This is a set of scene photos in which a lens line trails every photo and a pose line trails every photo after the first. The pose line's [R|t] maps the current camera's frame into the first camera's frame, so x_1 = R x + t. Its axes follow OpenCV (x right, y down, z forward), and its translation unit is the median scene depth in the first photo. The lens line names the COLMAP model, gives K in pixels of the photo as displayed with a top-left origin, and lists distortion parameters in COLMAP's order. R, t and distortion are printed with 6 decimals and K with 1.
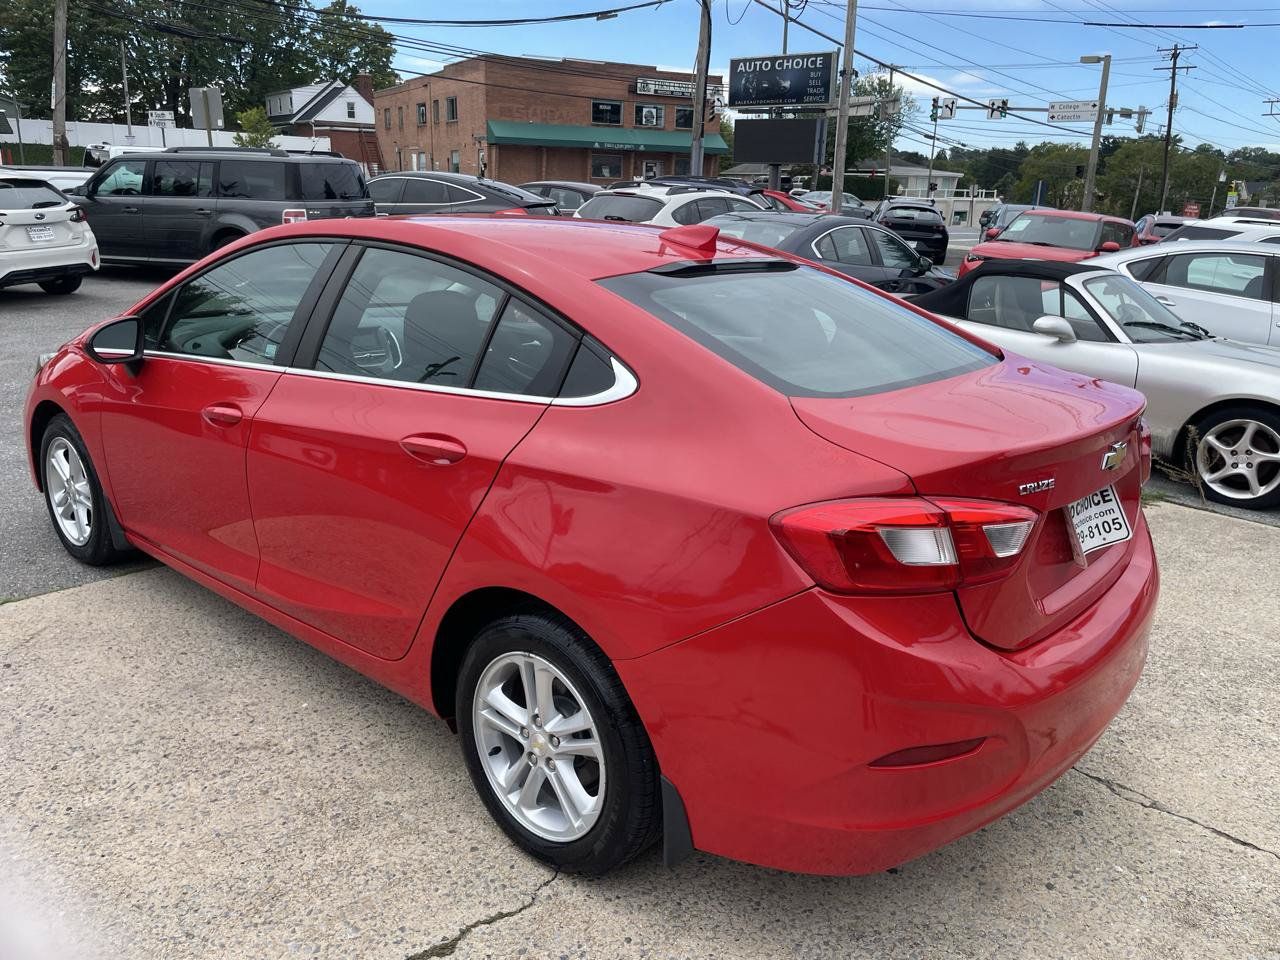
lens RADIAL K [[967.5, 0, 647.4], [0, 967.5, 463.8], [0, 0, 1]] dist [0.086890, -0.117548]
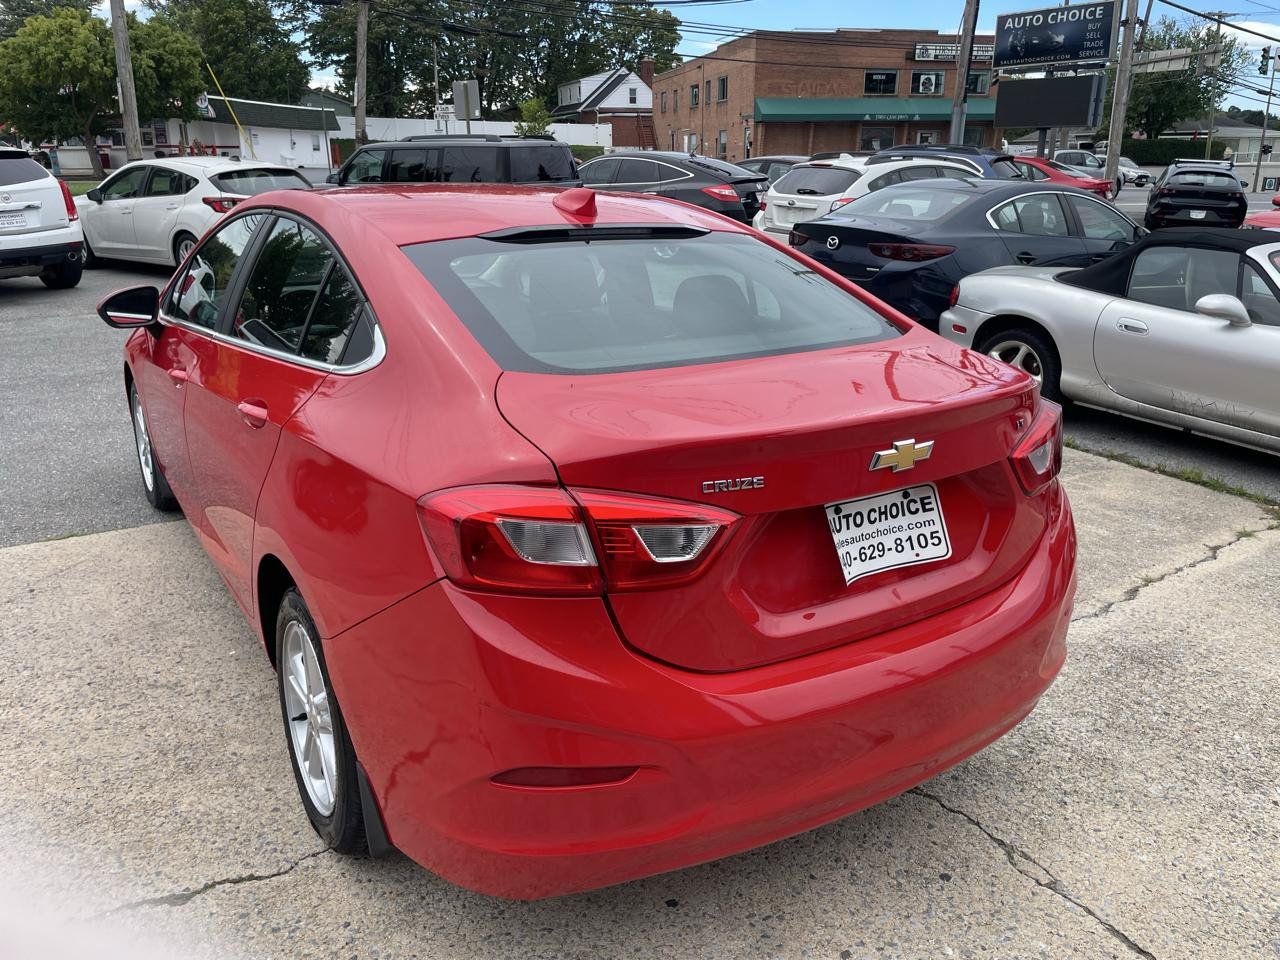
lens RADIAL K [[967.5, 0, 637.0], [0, 967.5, 464.2], [0, 0, 1]] dist [0.086890, -0.117548]
pose [[0.958740, 0.055479, -0.278818, 0.277867], [-0.049717, 0.998379, 0.027701, -0.006719], [0.279903, -0.012696, 0.959944, 0.082832]]
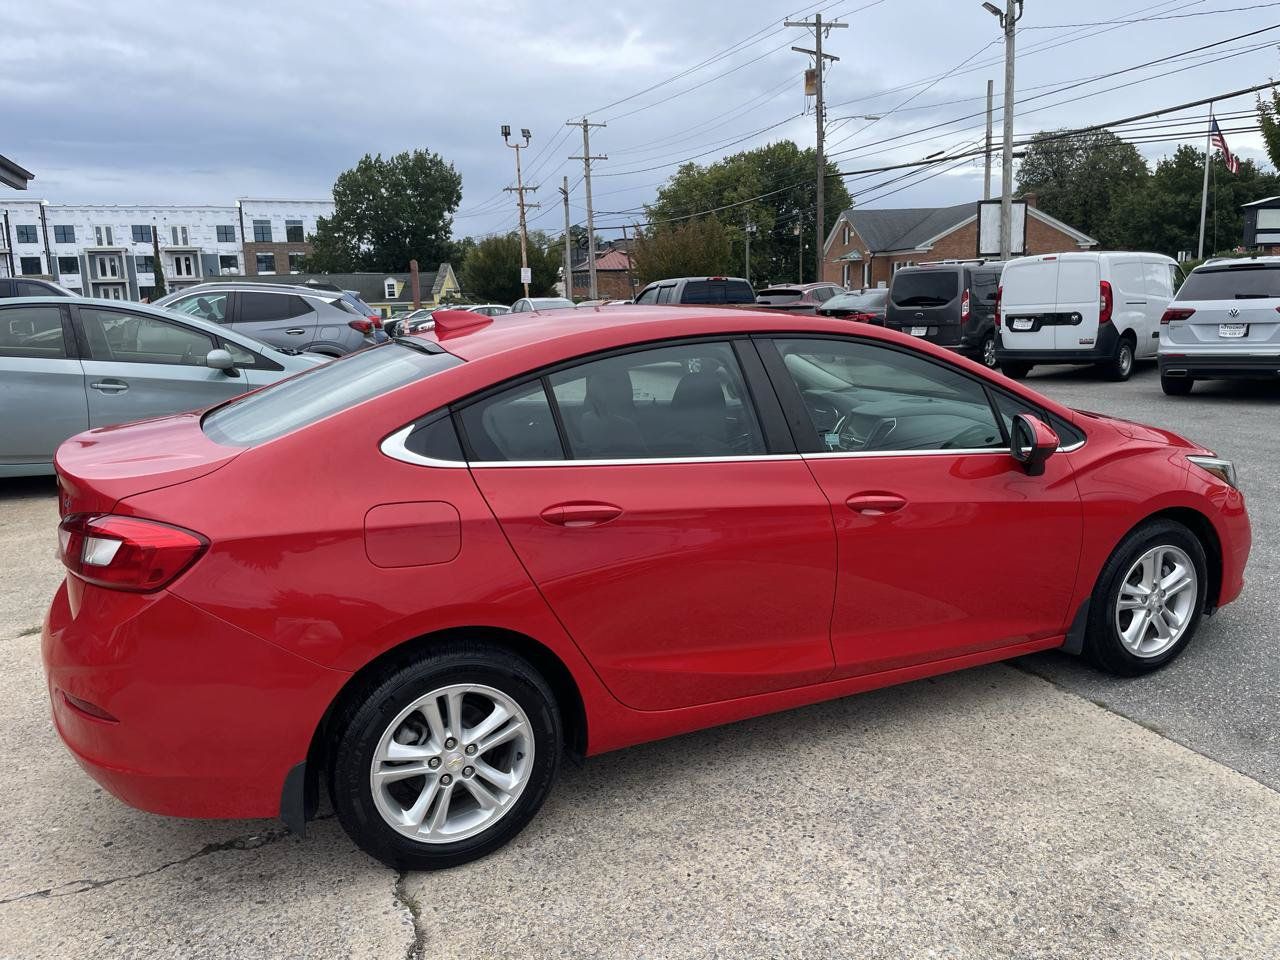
lens RADIAL K [[967.5, 0, 648.5], [0, 967.5, 475.9], [0, 0, 1]] dist [0.086890, -0.117548]
pose [[-0.406749, 0.160397, -0.899349, 0.766005], [-0.235512, 0.932778, 0.272874, -0.317224], [0.882660, 0.322798, -0.341631, 1.223687]]
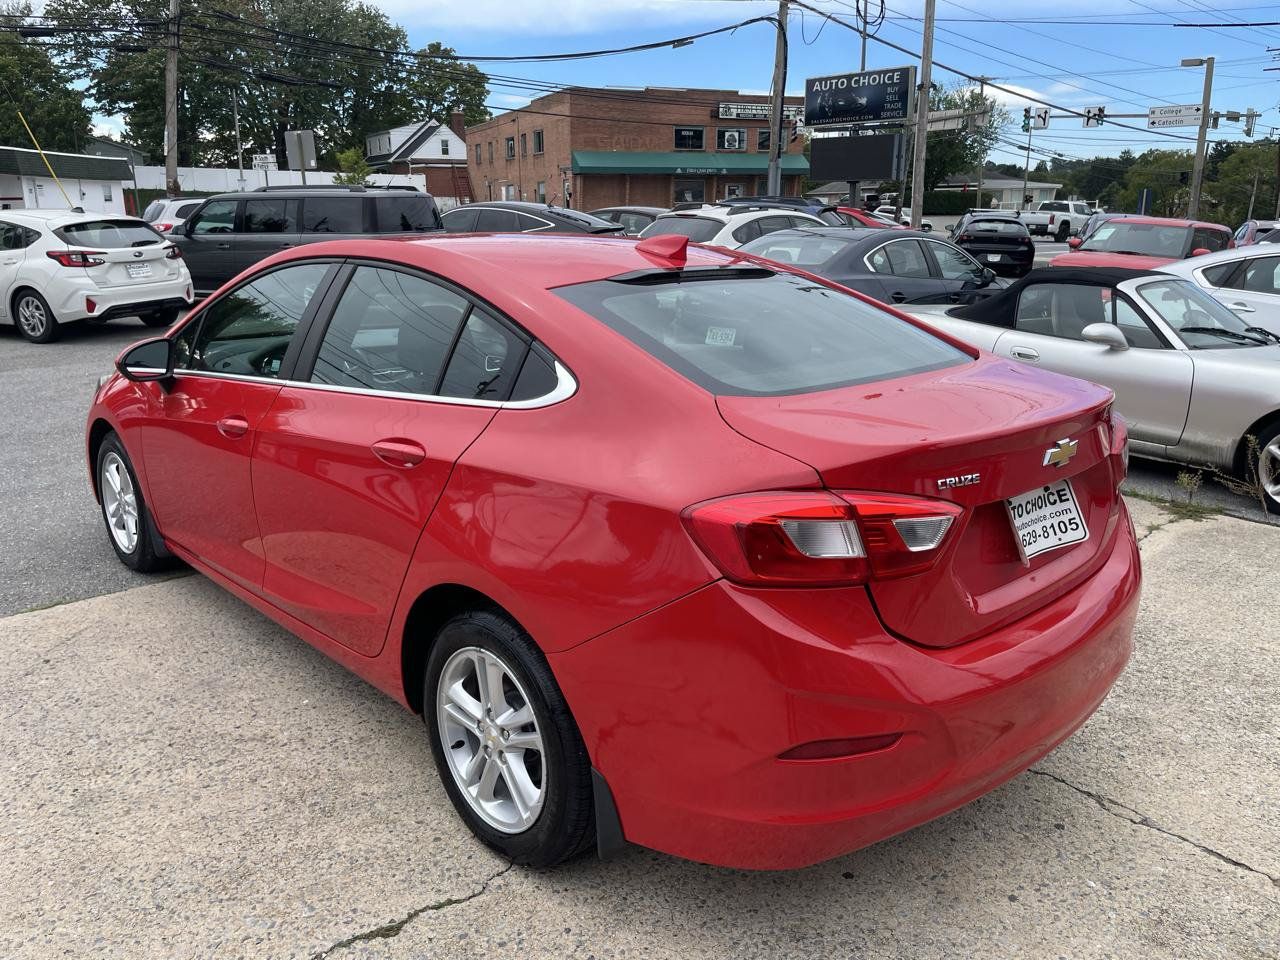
lens RADIAL K [[967.5, 0, 632.0], [0, 967.5, 462.9], [0, 0, 1]] dist [0.086890, -0.117548]
pose [[0.994208, -0.006678, -0.107268, 0.088123], [0.004012, 0.999678, -0.025050, 0.014187], [0.107401, 0.024474, 0.993914, -0.009699]]
